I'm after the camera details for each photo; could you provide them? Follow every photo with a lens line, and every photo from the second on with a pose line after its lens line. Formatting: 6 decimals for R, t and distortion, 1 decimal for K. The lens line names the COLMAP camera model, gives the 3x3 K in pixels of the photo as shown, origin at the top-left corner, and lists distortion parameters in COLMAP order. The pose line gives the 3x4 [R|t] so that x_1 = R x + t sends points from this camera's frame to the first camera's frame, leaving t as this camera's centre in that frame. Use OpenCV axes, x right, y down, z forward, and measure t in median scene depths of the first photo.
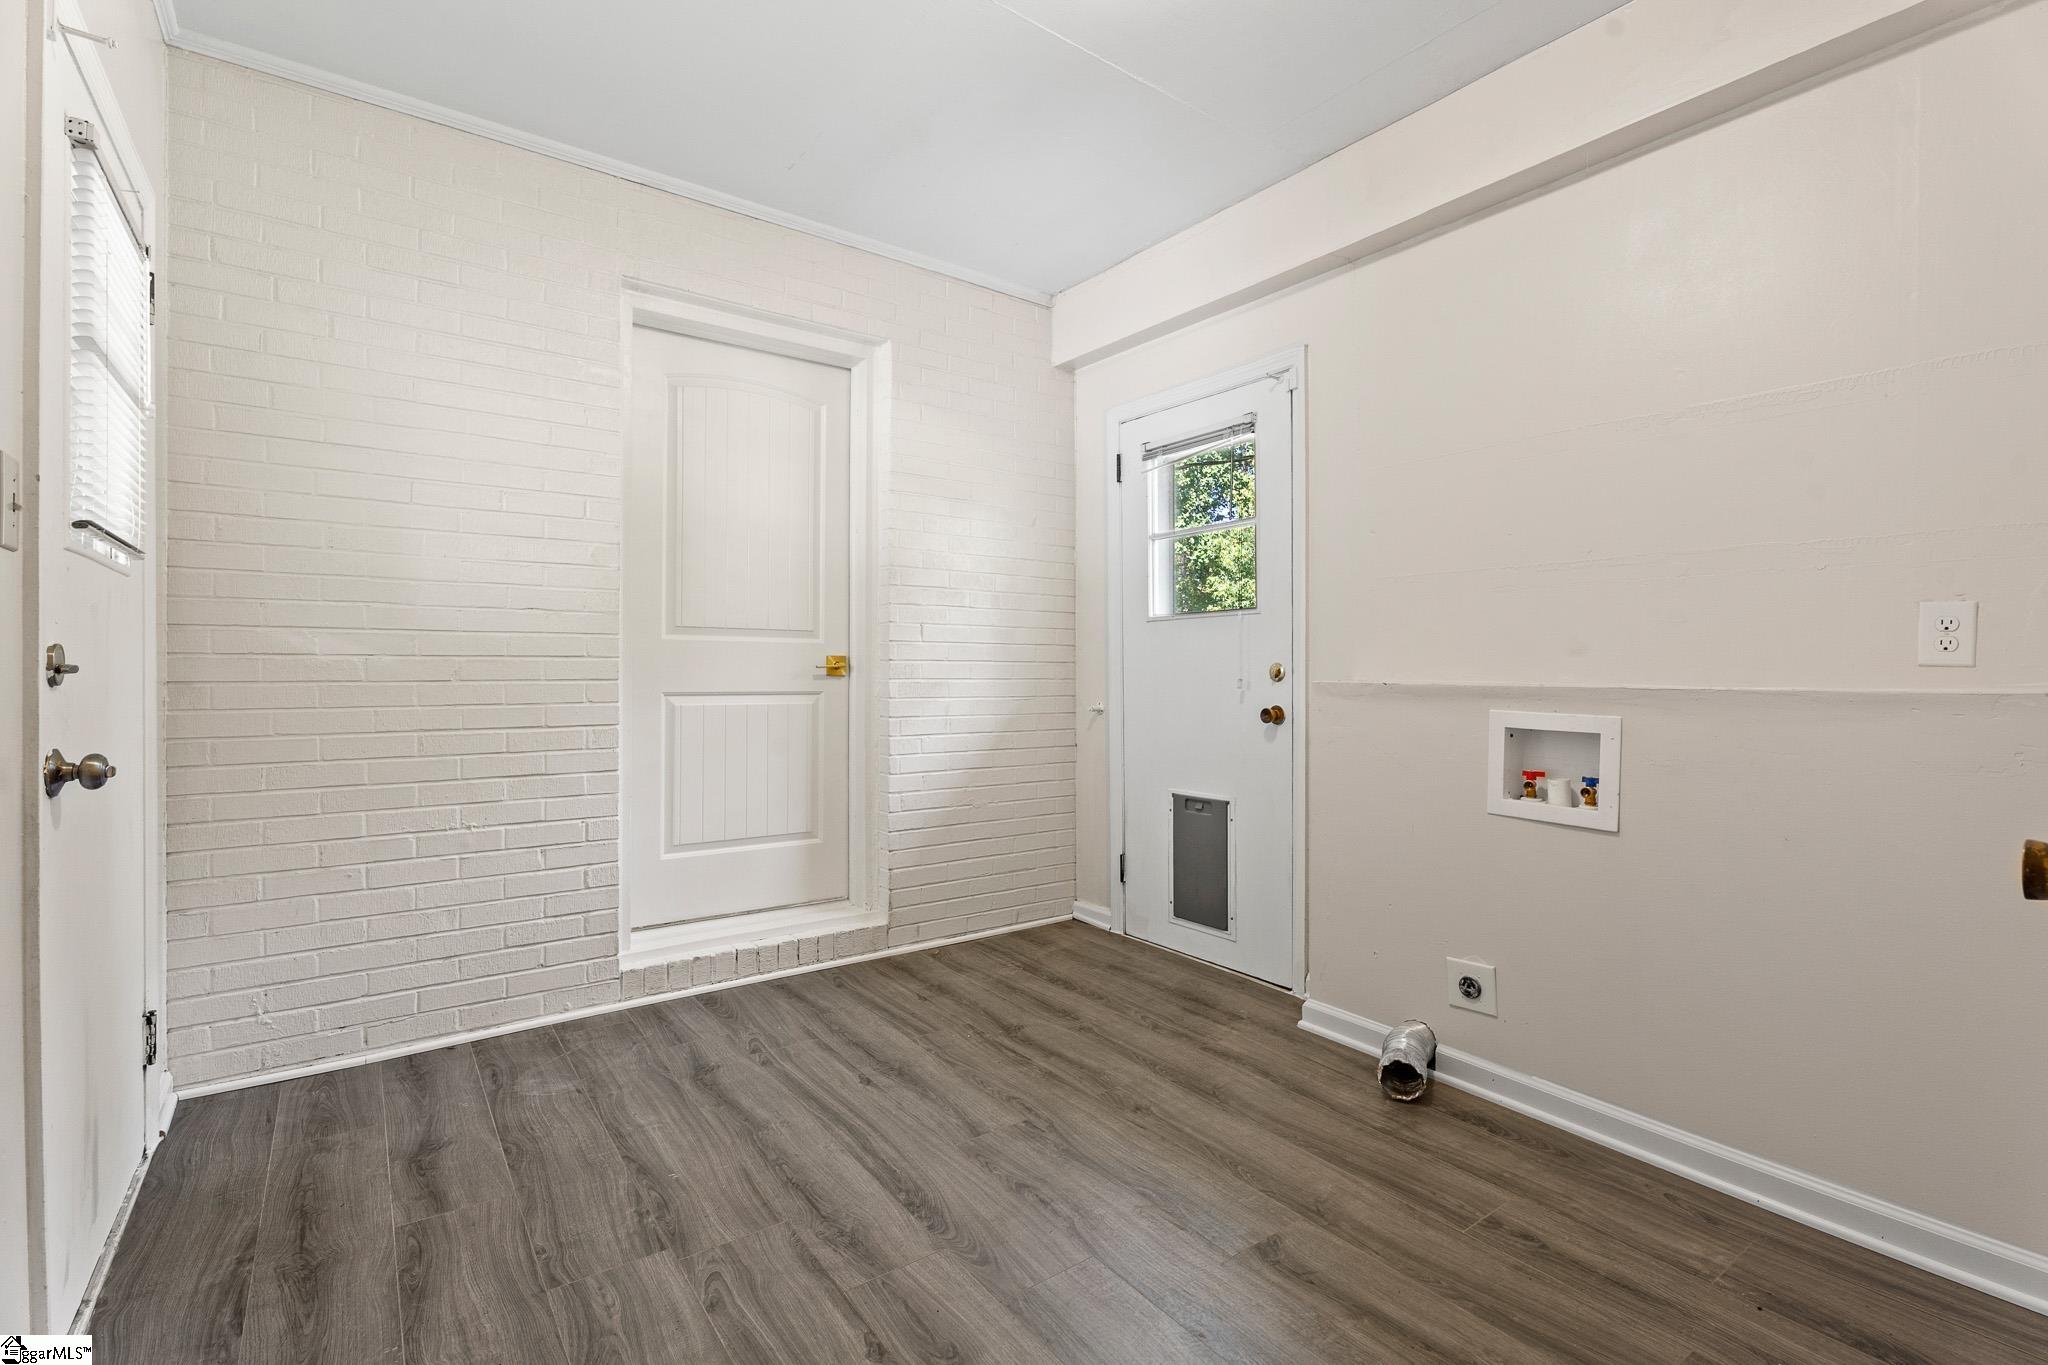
lens RADIAL K [[914.6, 0, 1037.2], [0, 914.6, 682.4], [0, 0, 1]] dist [0.003261, -0.000261]
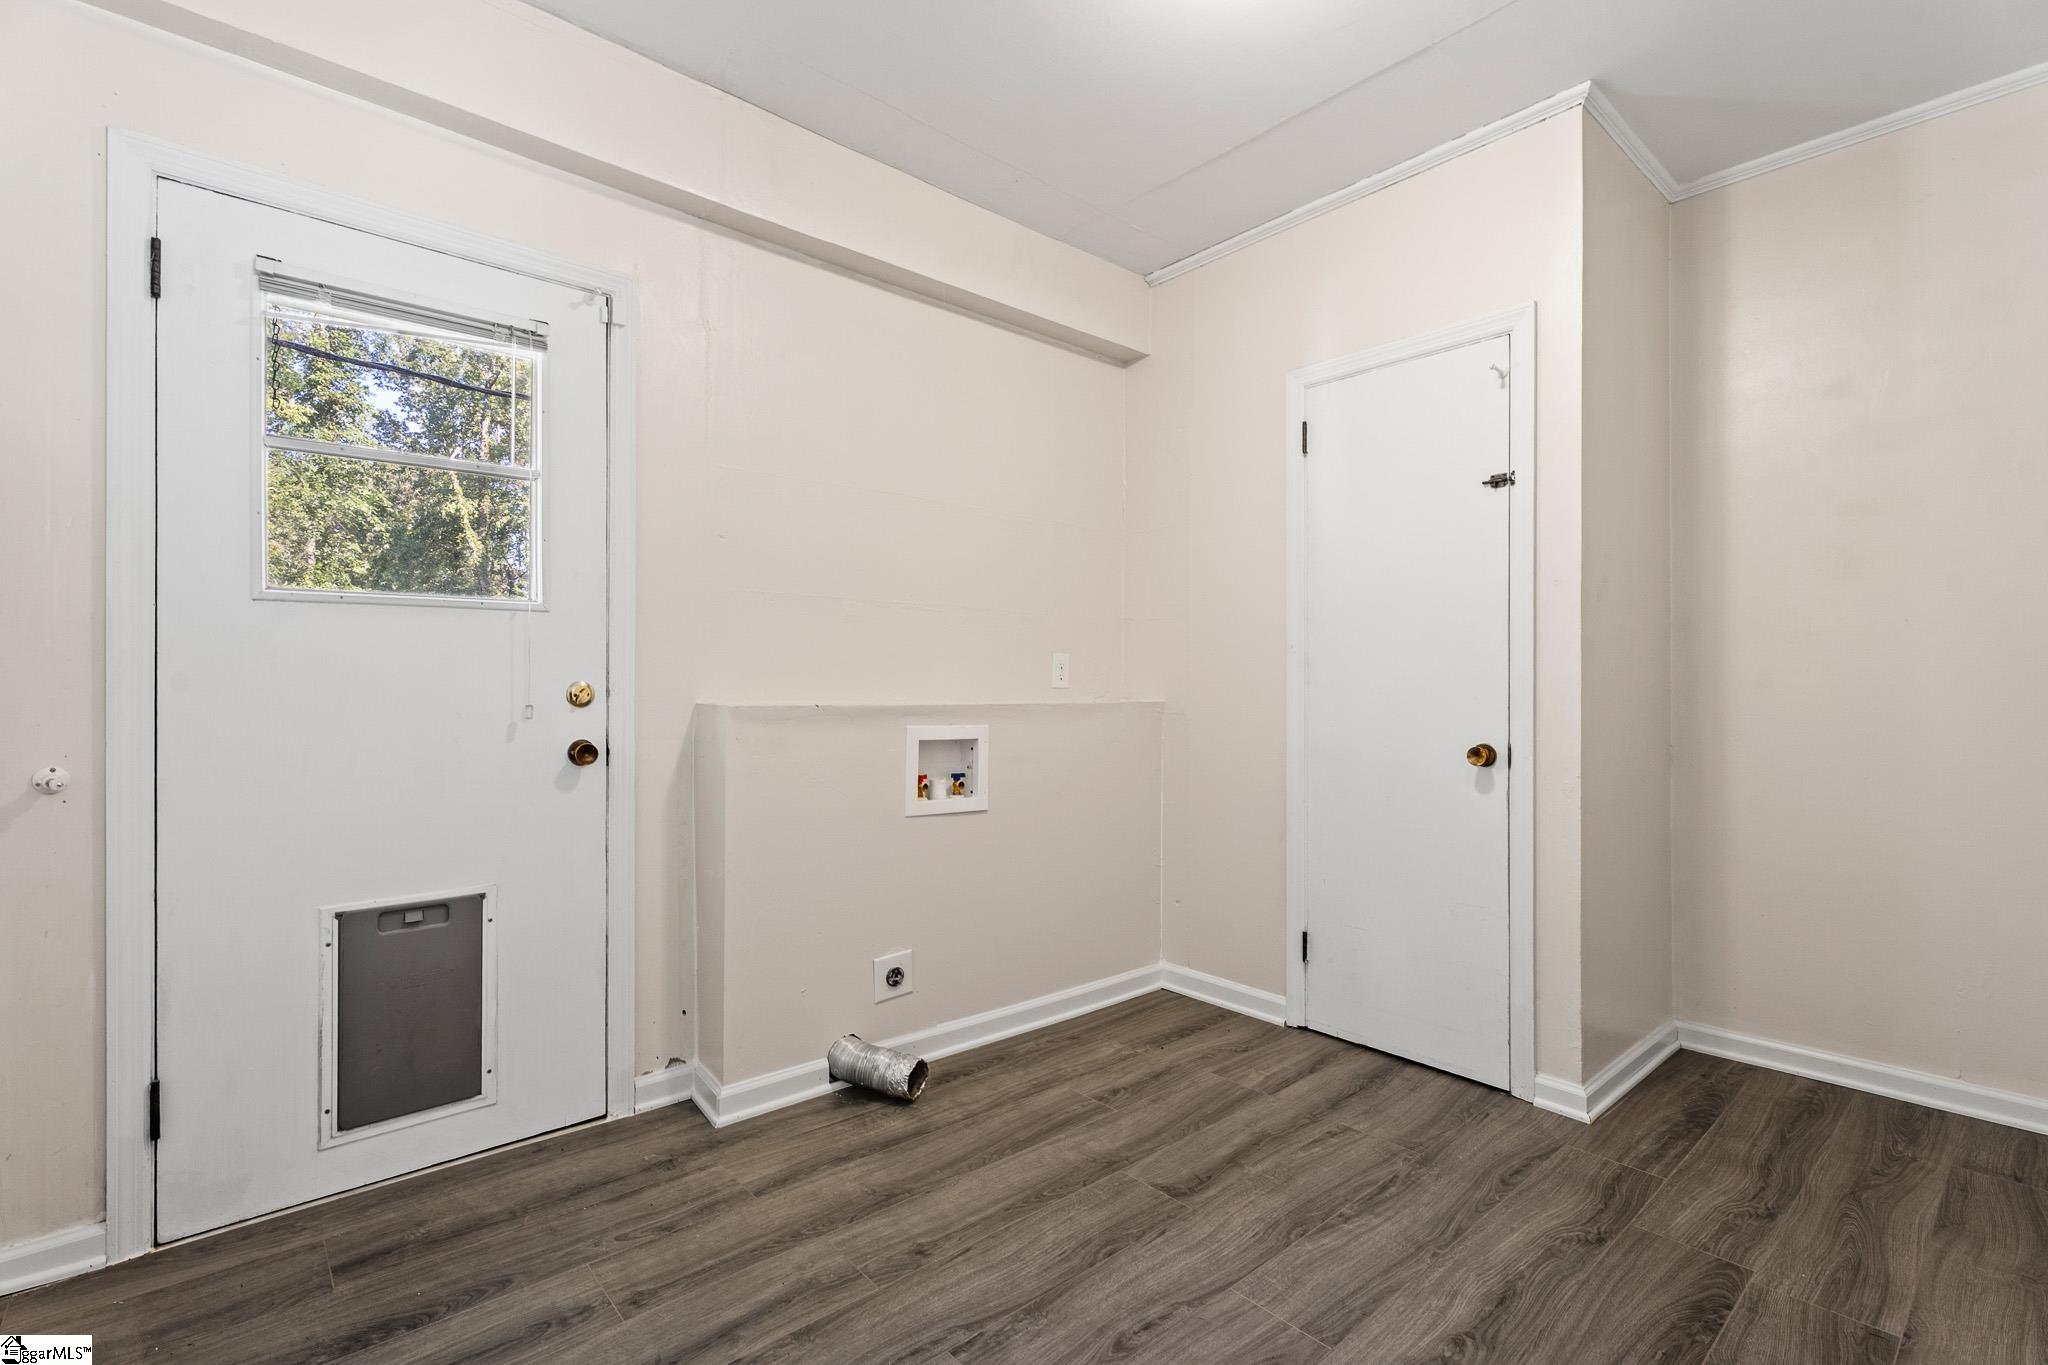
lens RADIAL K [[914.6, 0, 1037.2], [0, 914.6, 682.4], [0, 0, 1]] dist [0.003261, -0.000261]
pose [[-0.072414, 0.002087, 0.997372, -0.630548], [0.008456, 0.999963, -0.001478, -0.020914], [-0.997339, 0.008327, -0.072429, 0.877843]]
